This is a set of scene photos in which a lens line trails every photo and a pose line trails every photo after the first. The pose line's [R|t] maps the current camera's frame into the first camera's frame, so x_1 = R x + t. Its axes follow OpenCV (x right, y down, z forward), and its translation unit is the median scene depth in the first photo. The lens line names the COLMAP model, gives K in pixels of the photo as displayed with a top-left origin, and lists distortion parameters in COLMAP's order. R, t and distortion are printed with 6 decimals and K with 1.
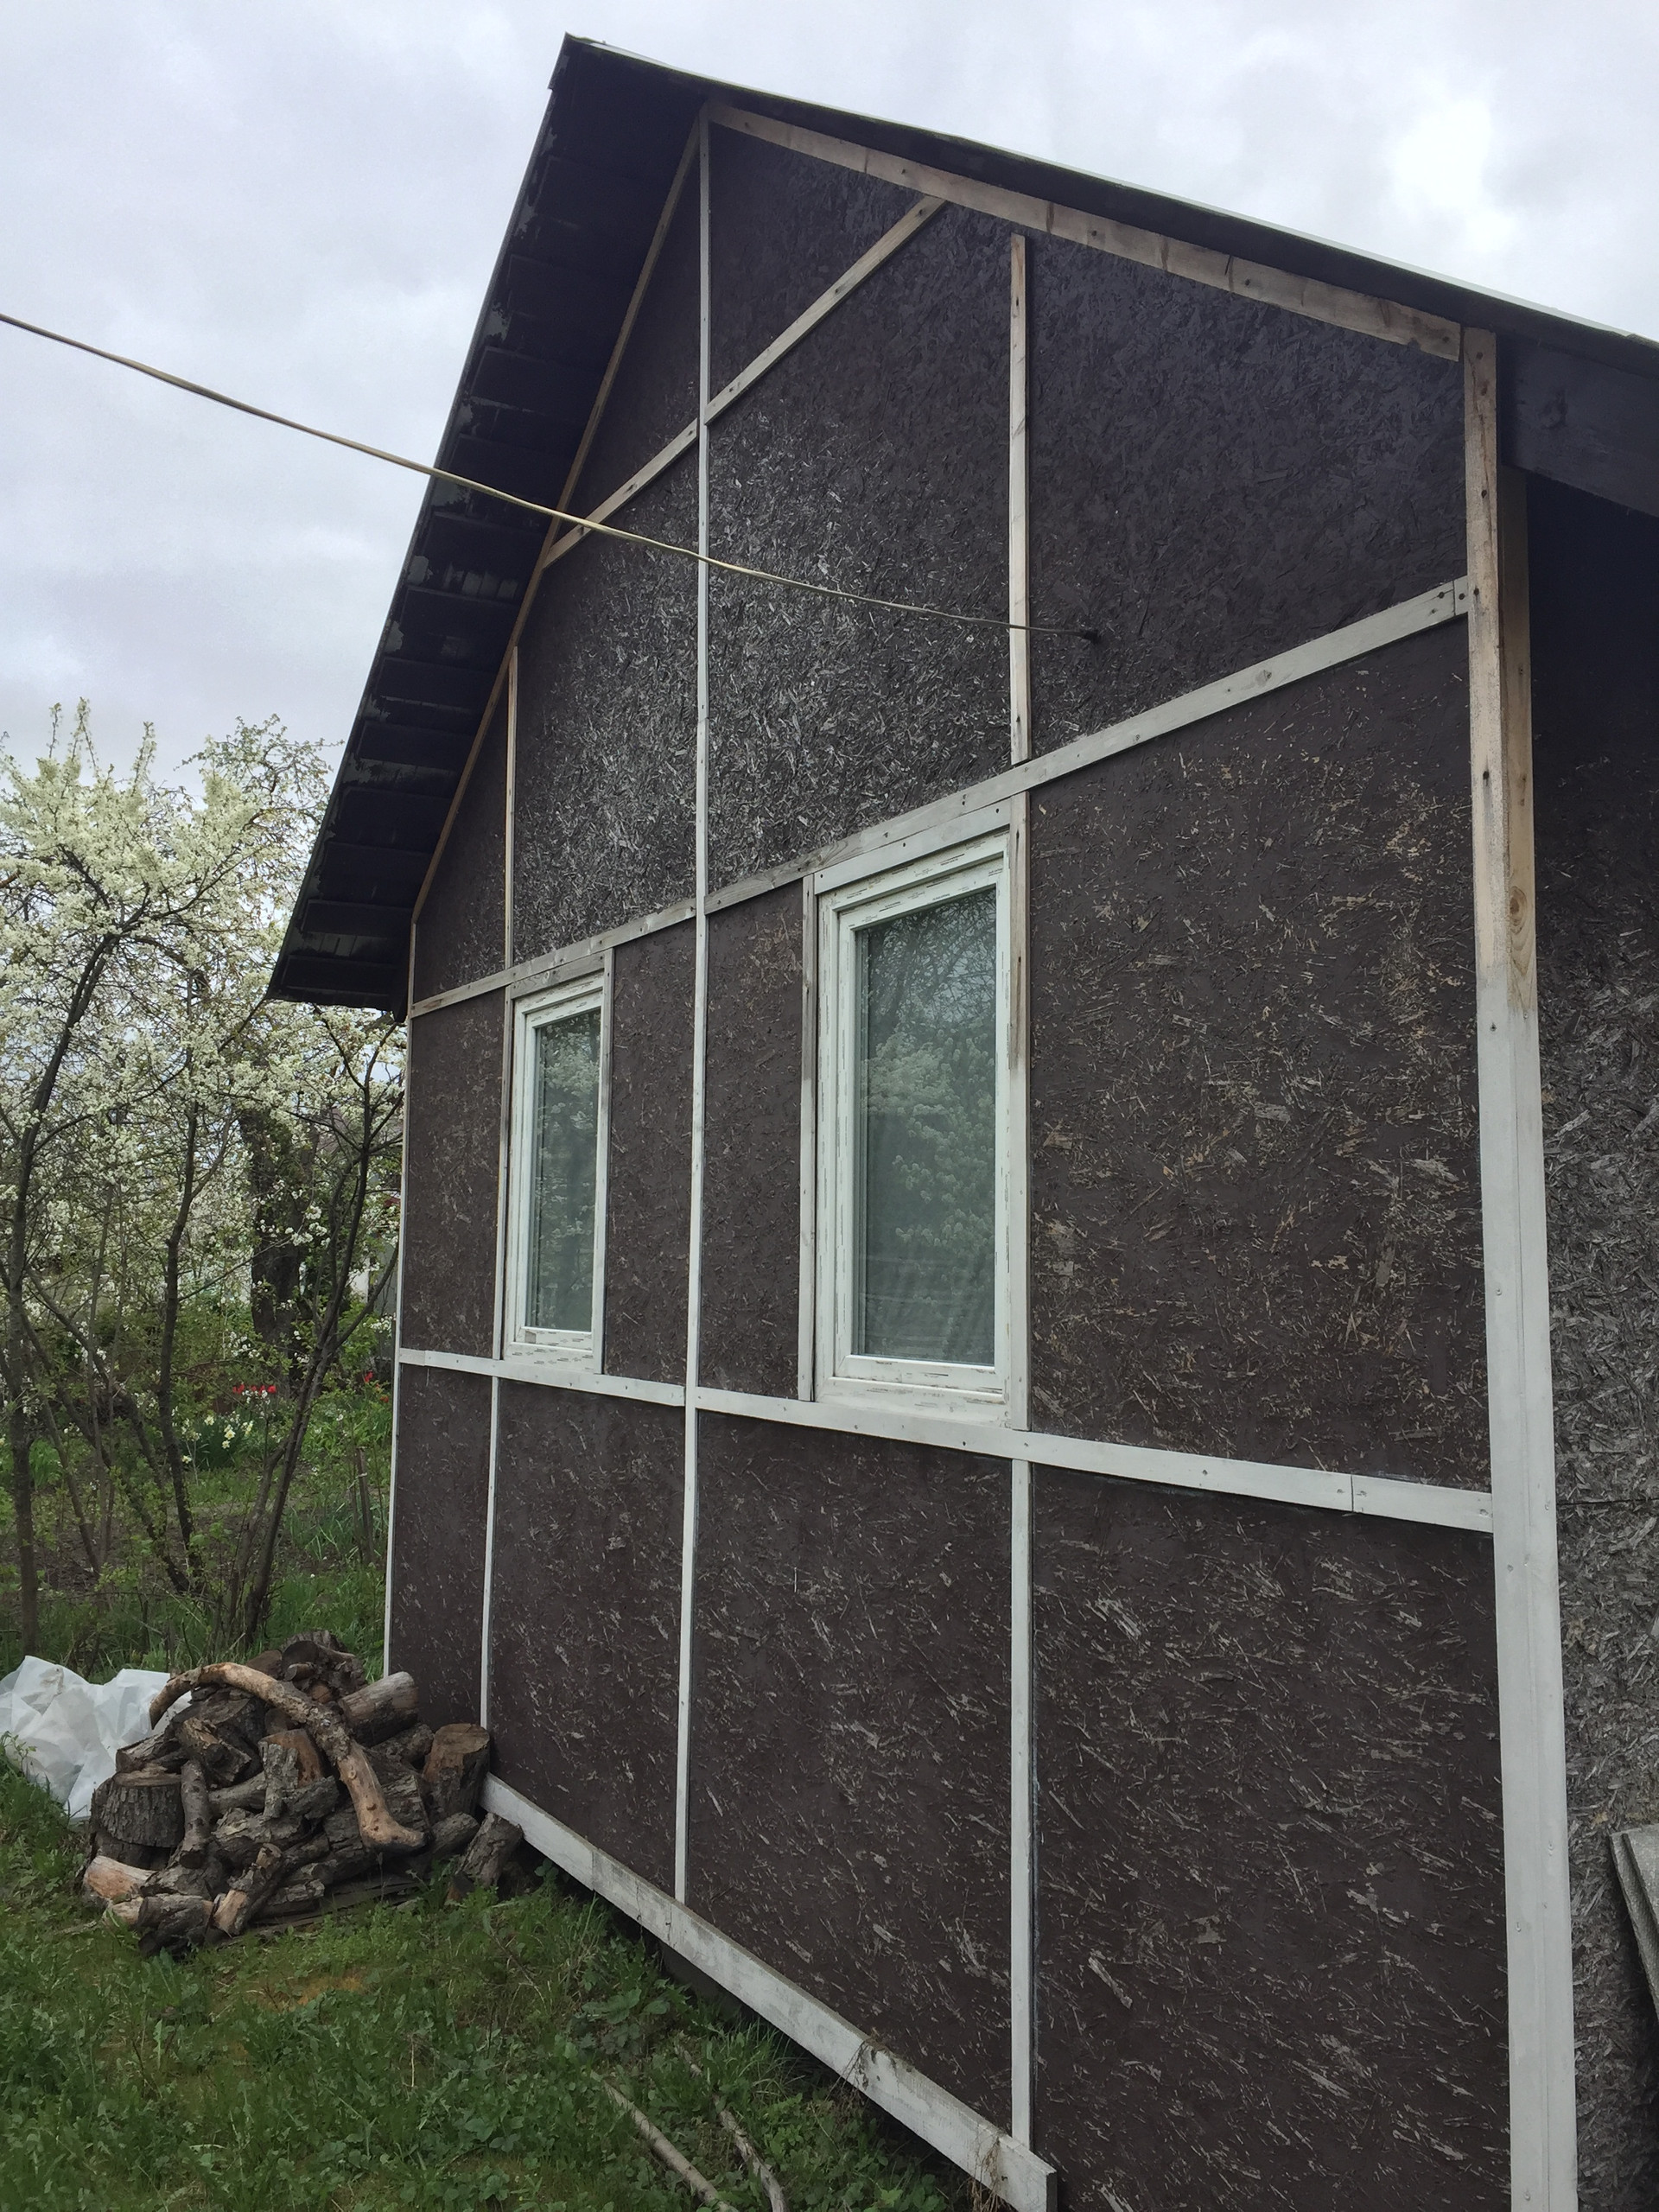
lens RADIAL K [[1893.4, 0, 806.8], [0, 1893.4, 1111.9], [0, 0, 1]] dist [0.089489, -0.113468]
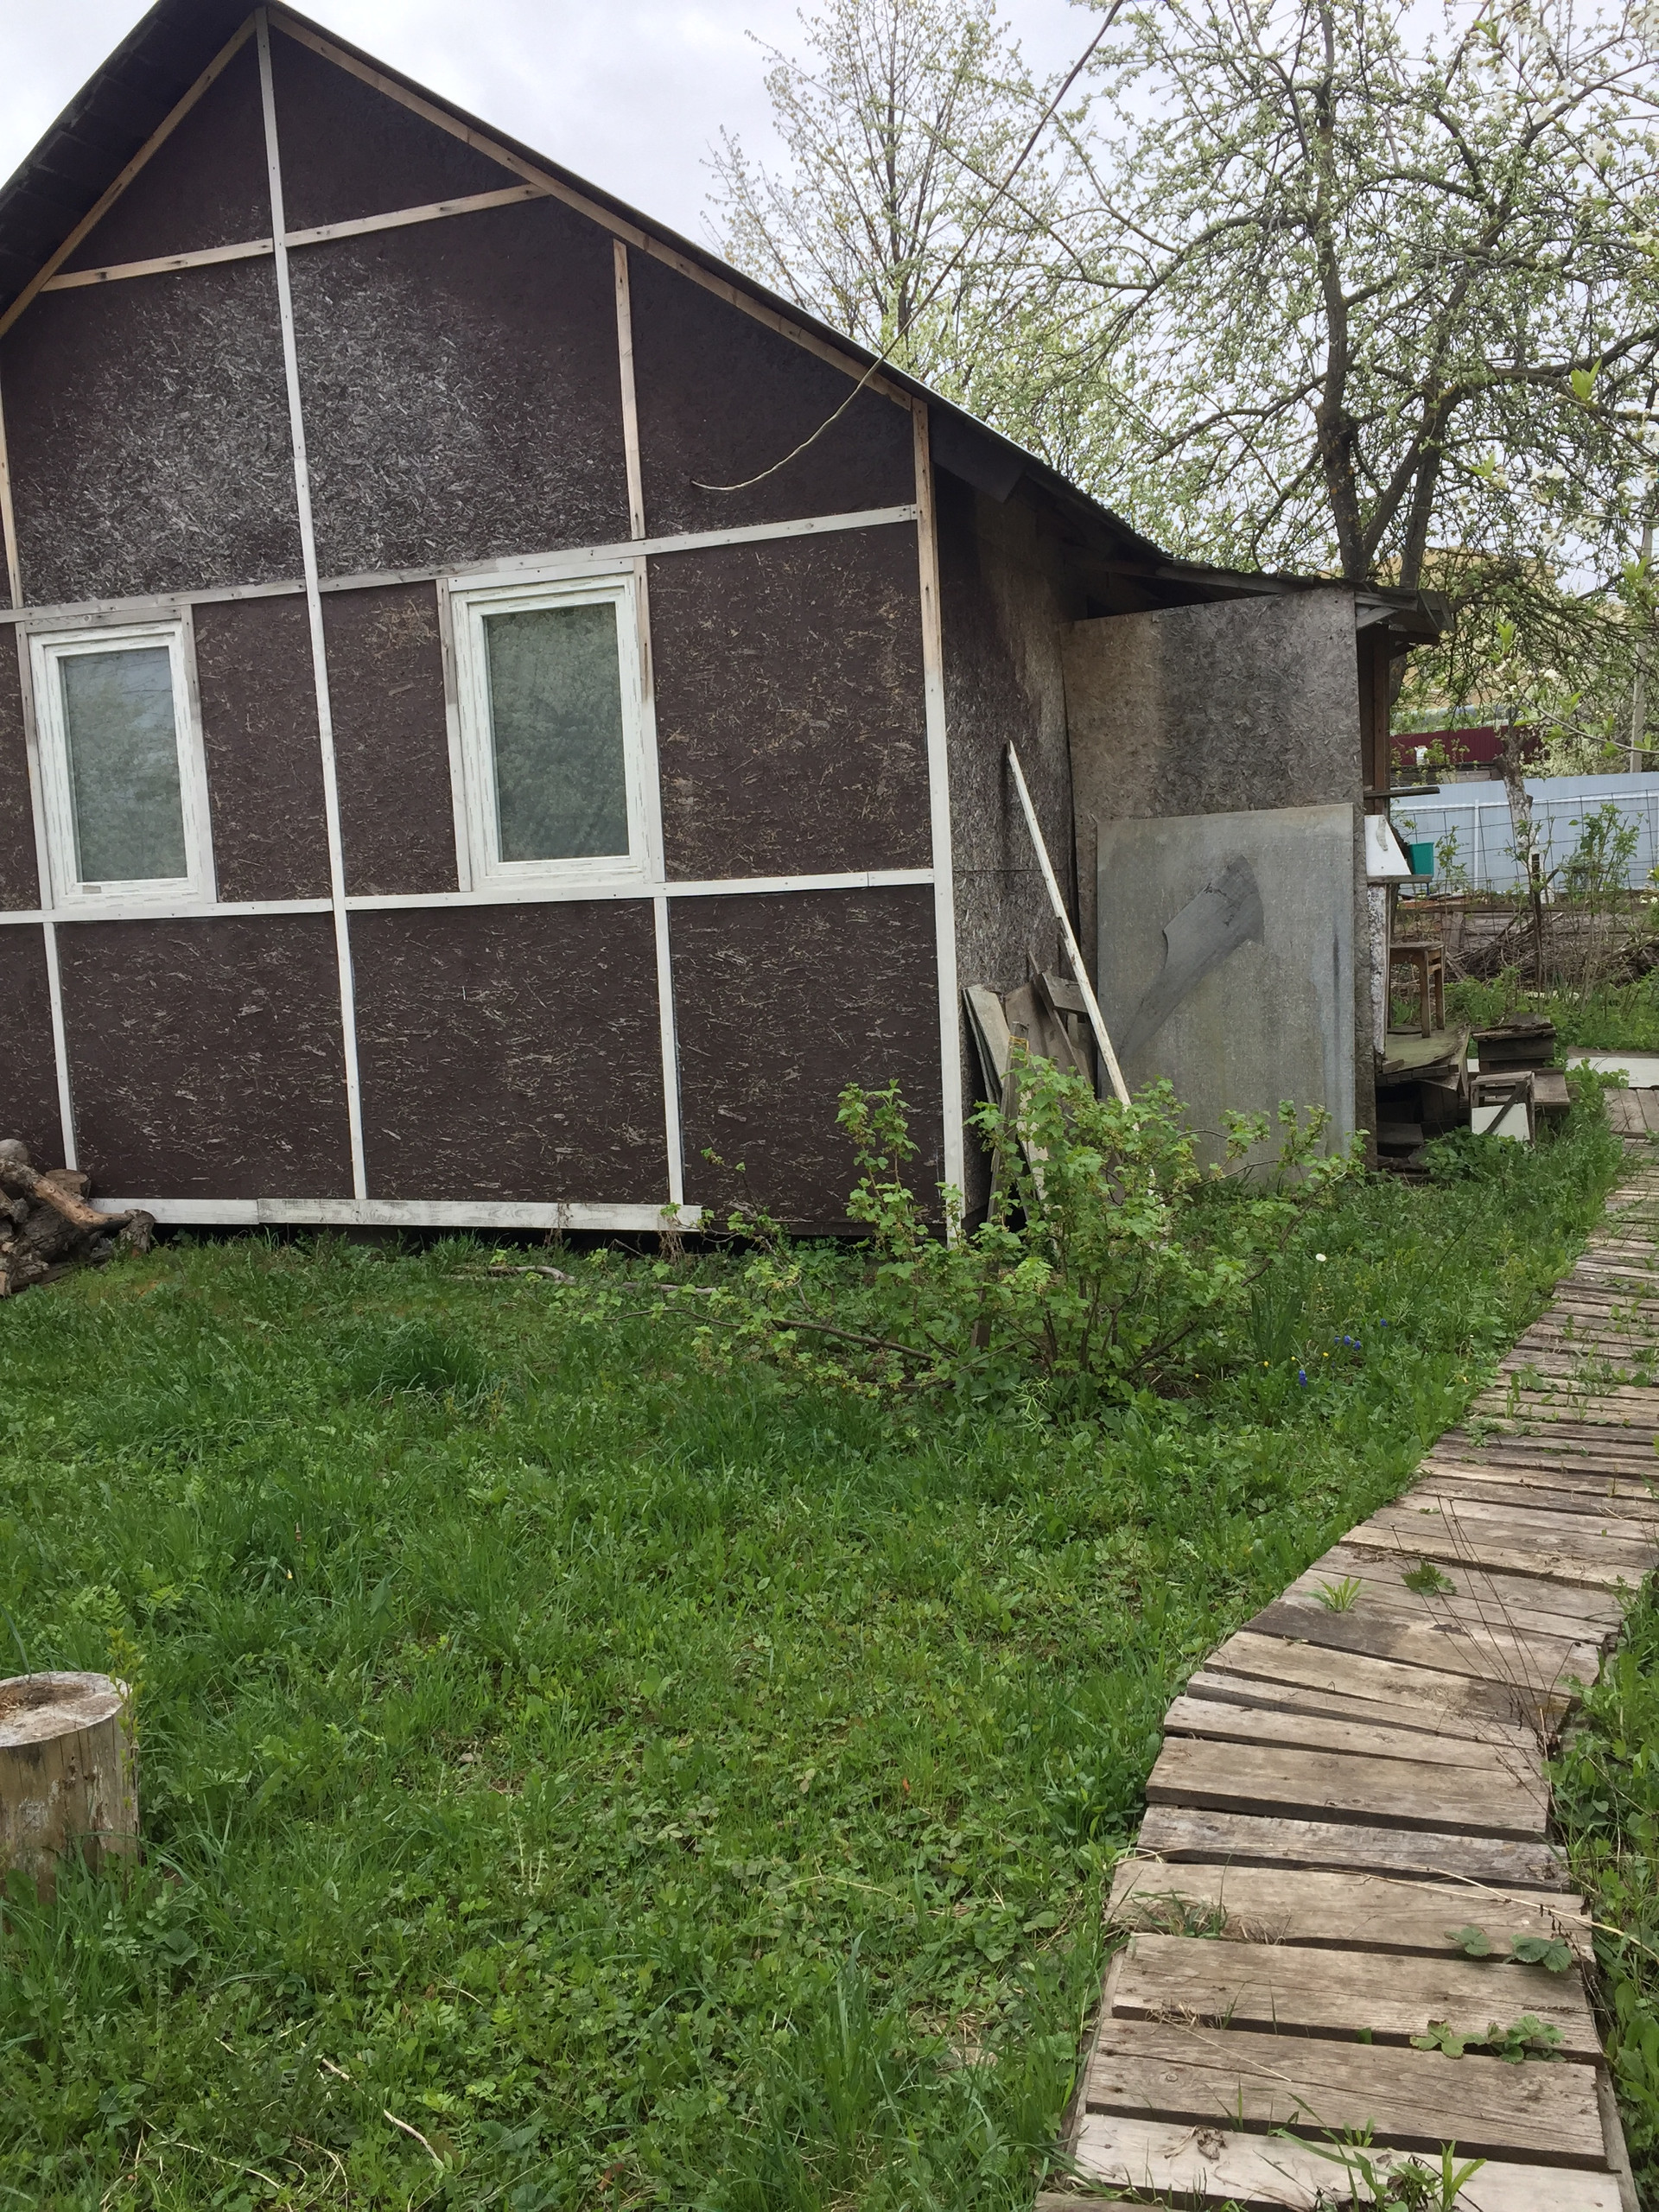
lens RADIAL K [[1893.4, 0, 832.5], [0, 1893.4, 1106.5], [0, 0, 1]] dist [0.089489, -0.113468]
pose [[0.750091, -0.120913, 0.650187, -1.056062], [-0.002032, 0.982718, 0.185097, 0.024097], [-0.661331, -0.140160, 0.736883, -0.636244]]
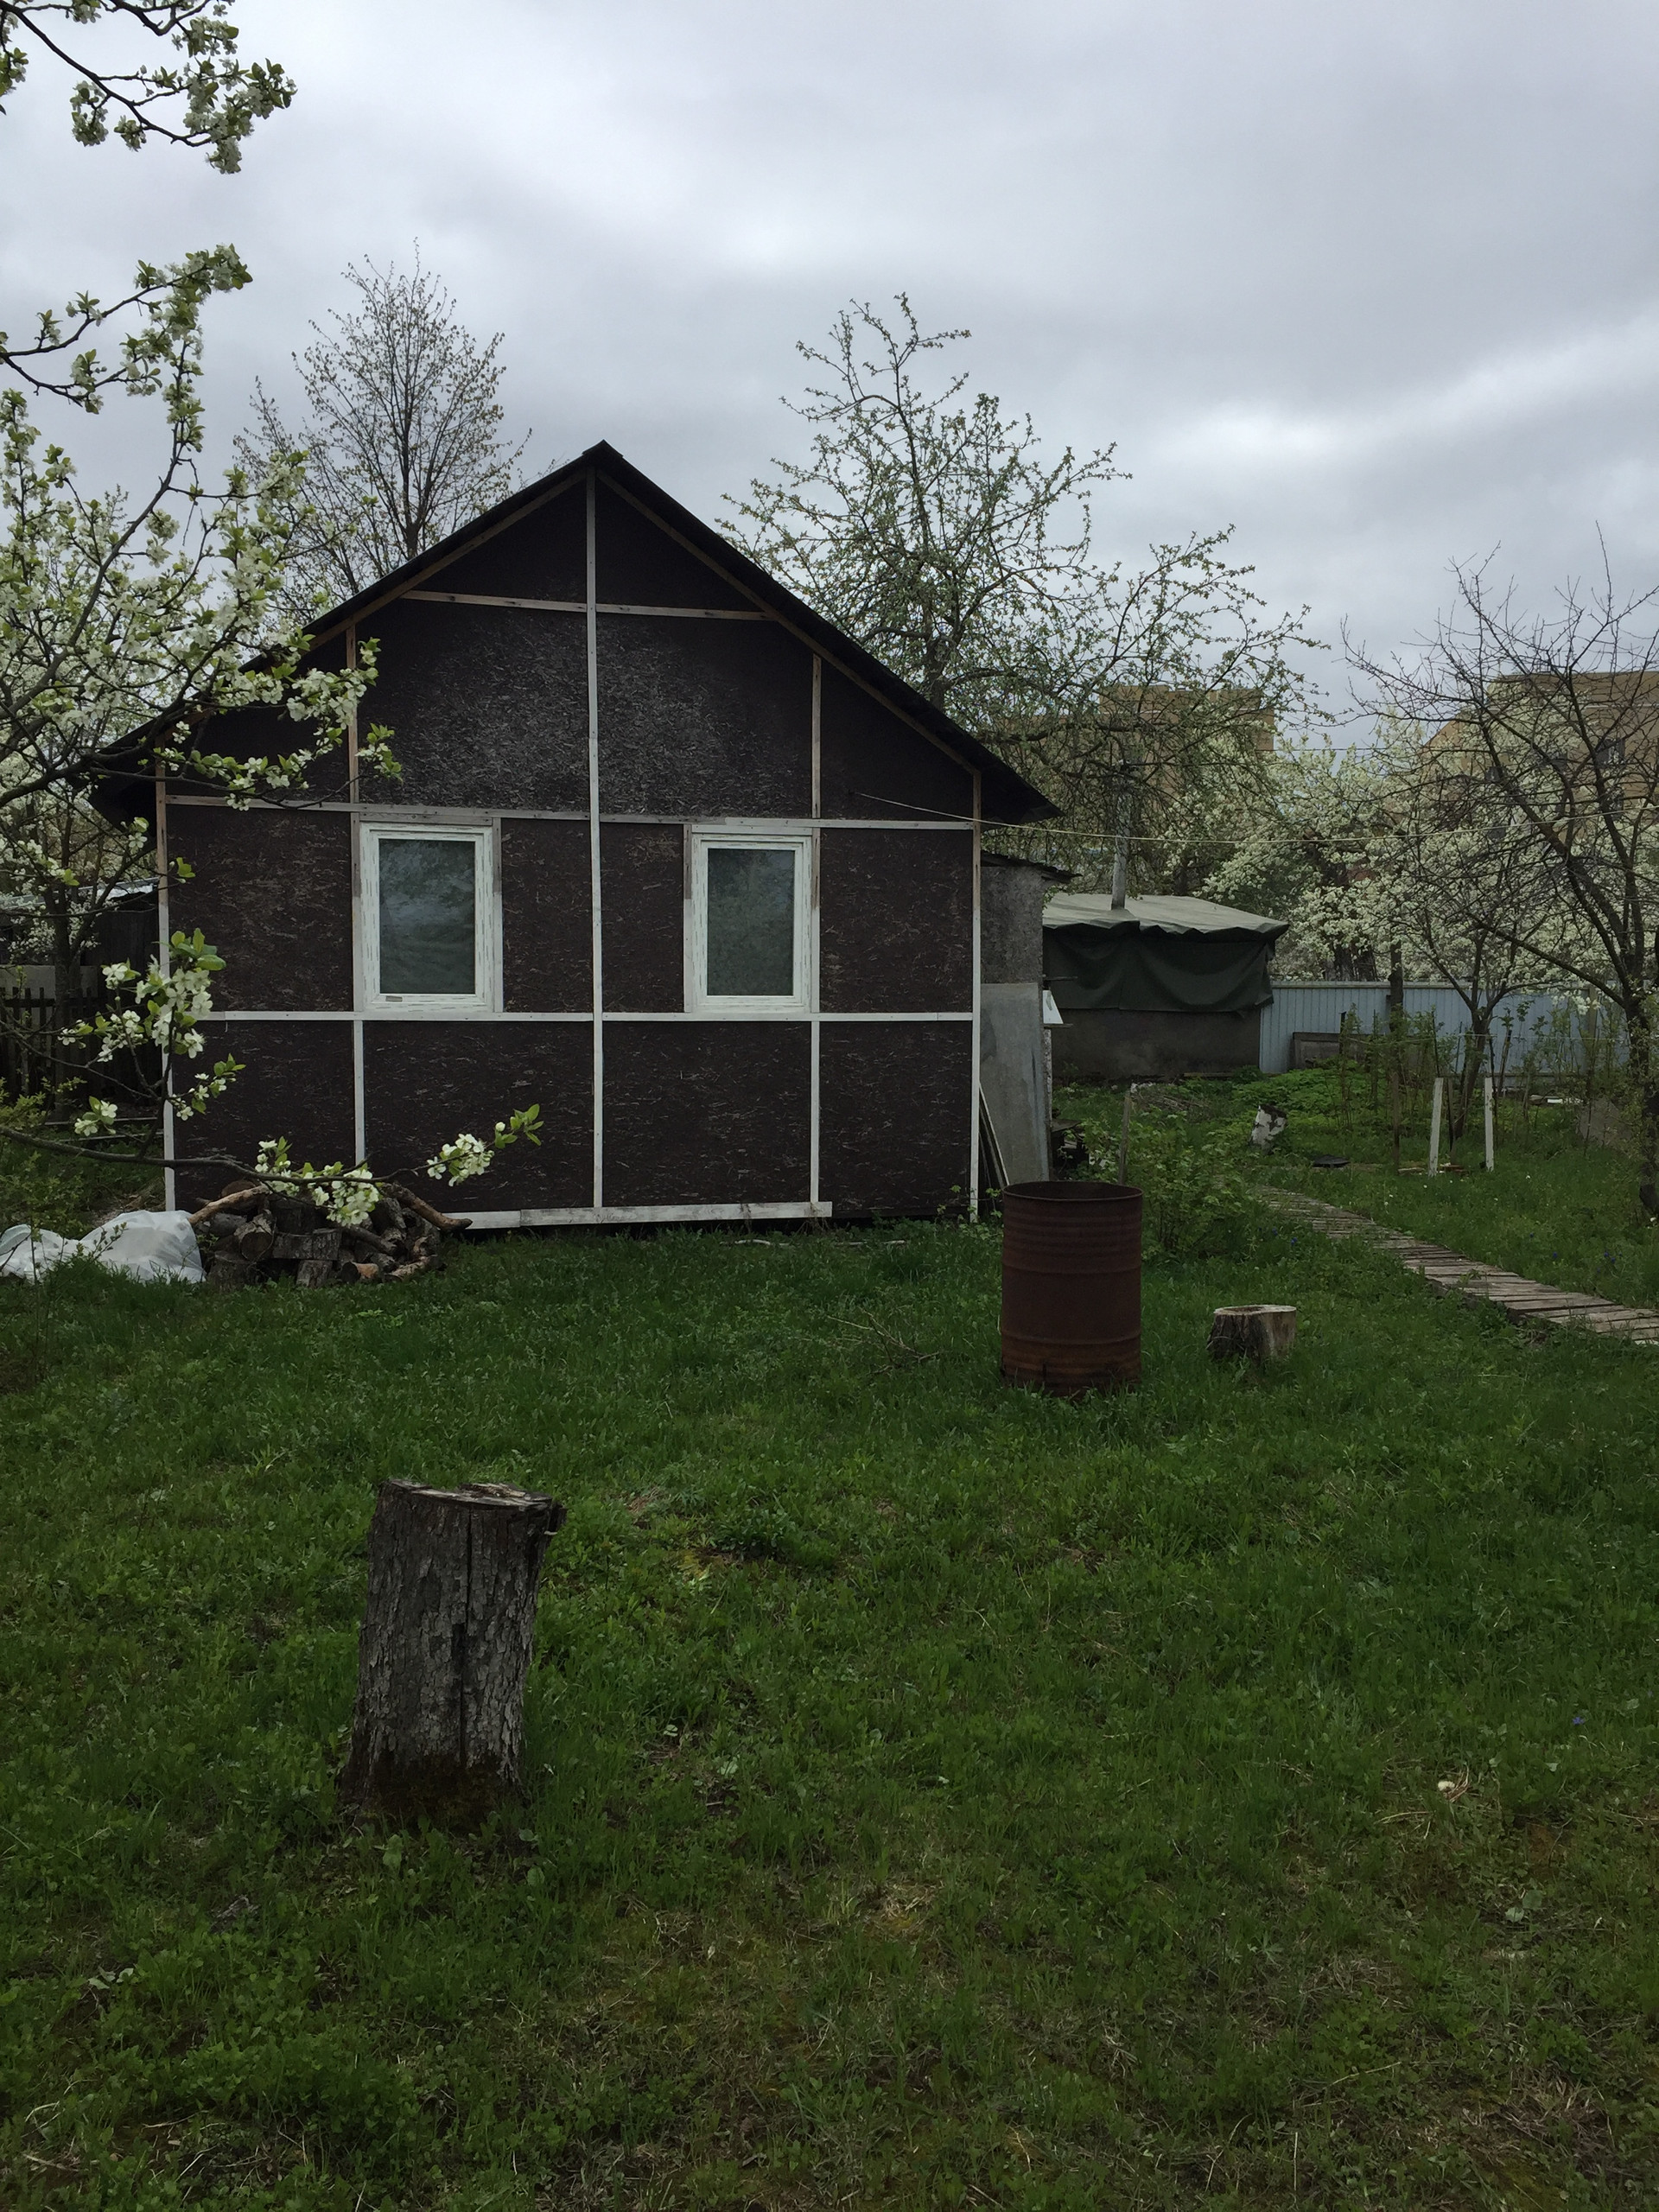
lens RADIAL K [[1893.4, 0, 857.2], [0, 1893.4, 1102.7], [0, 0, 1]] dist [0.089489, -0.113468]
pose [[0.218174, -0.070856, 0.973334, -3.150647], [-0.086953, 0.991983, 0.091704, 0.002959], [-0.972028, -0.104642, 0.210264, 0.159228]]
